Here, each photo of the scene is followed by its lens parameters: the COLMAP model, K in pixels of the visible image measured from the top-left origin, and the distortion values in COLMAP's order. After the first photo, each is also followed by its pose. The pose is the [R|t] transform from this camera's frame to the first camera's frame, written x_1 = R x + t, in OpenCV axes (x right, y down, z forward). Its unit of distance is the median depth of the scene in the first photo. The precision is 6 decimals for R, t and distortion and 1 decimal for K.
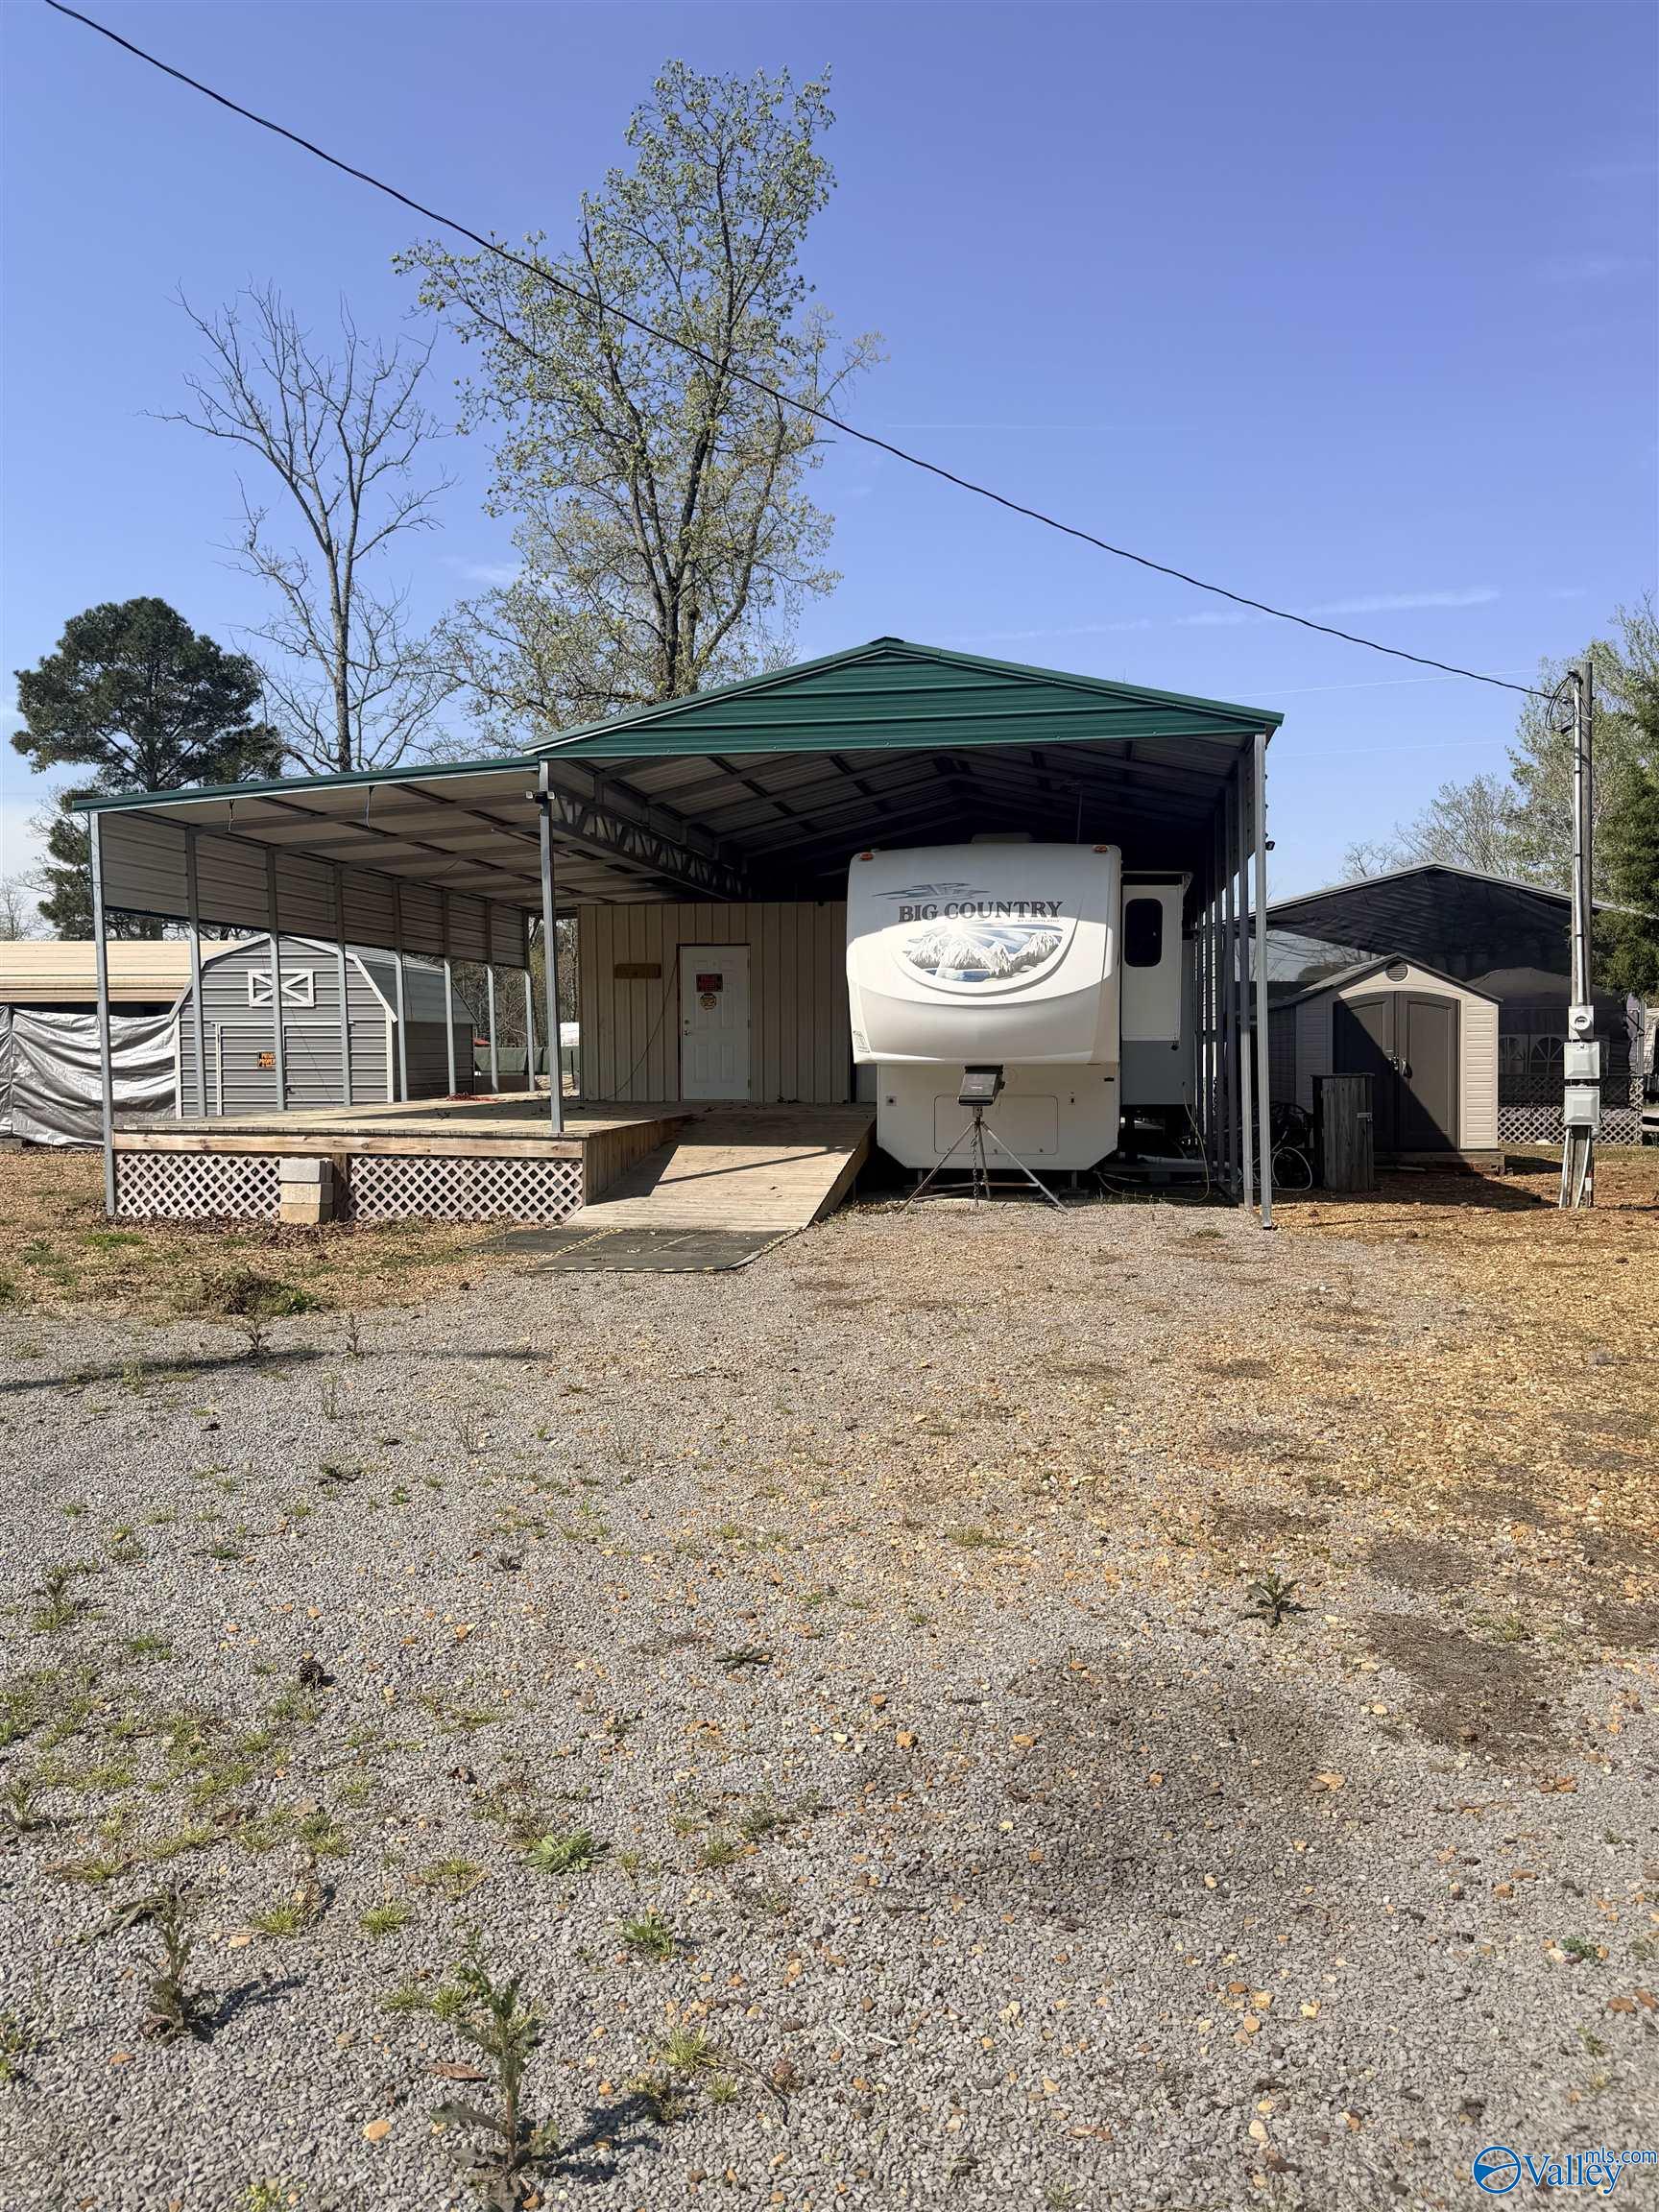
lens RADIAL K [[1573.3, 0, 834.0], [0, 1573.3, 1108.4], [0, 0, 1]] dist [0.061547, 0.007411]
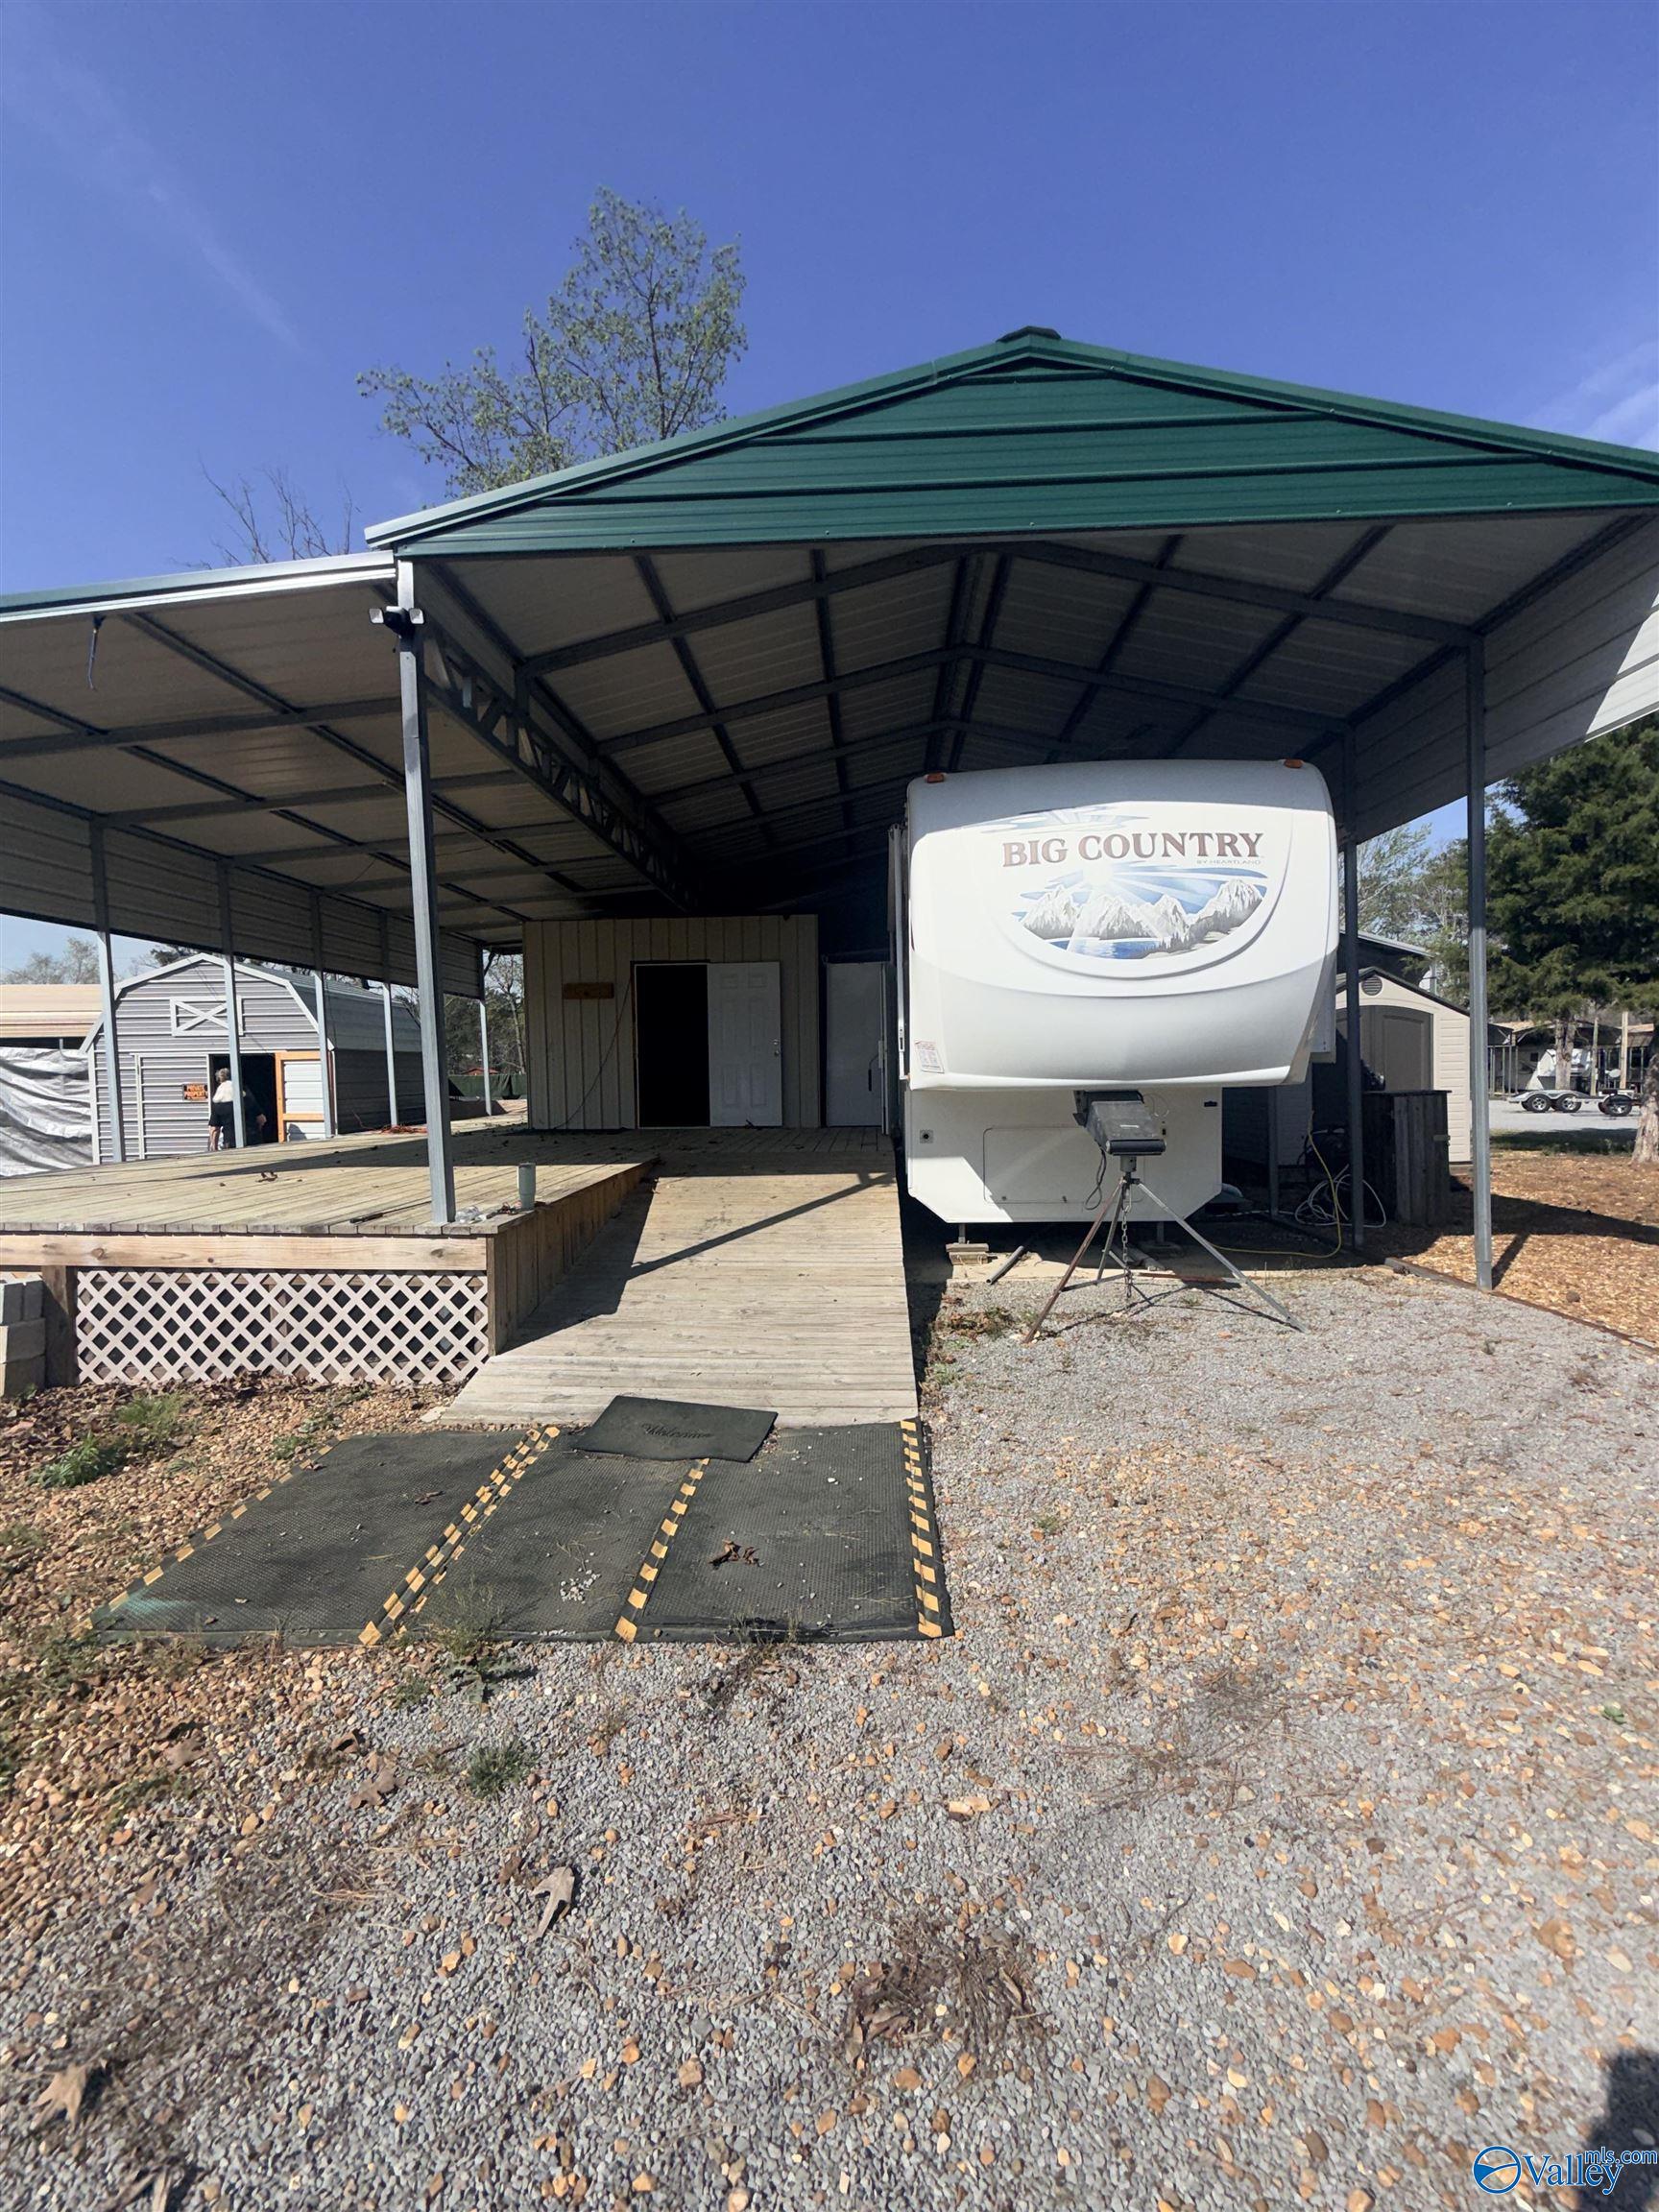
lens RADIAL K [[930.2, 0, 825.5], [0, 930.2, 1102.6], [0, 0, 1]] dist [-0.009780, 0.000197]
pose [[0.992743, -0.018740, 0.118784, -0.073884], [0.019286, 0.999808, -0.003450, -0.023083], [-0.118696, 0.005716, 0.992914, 0.619764]]
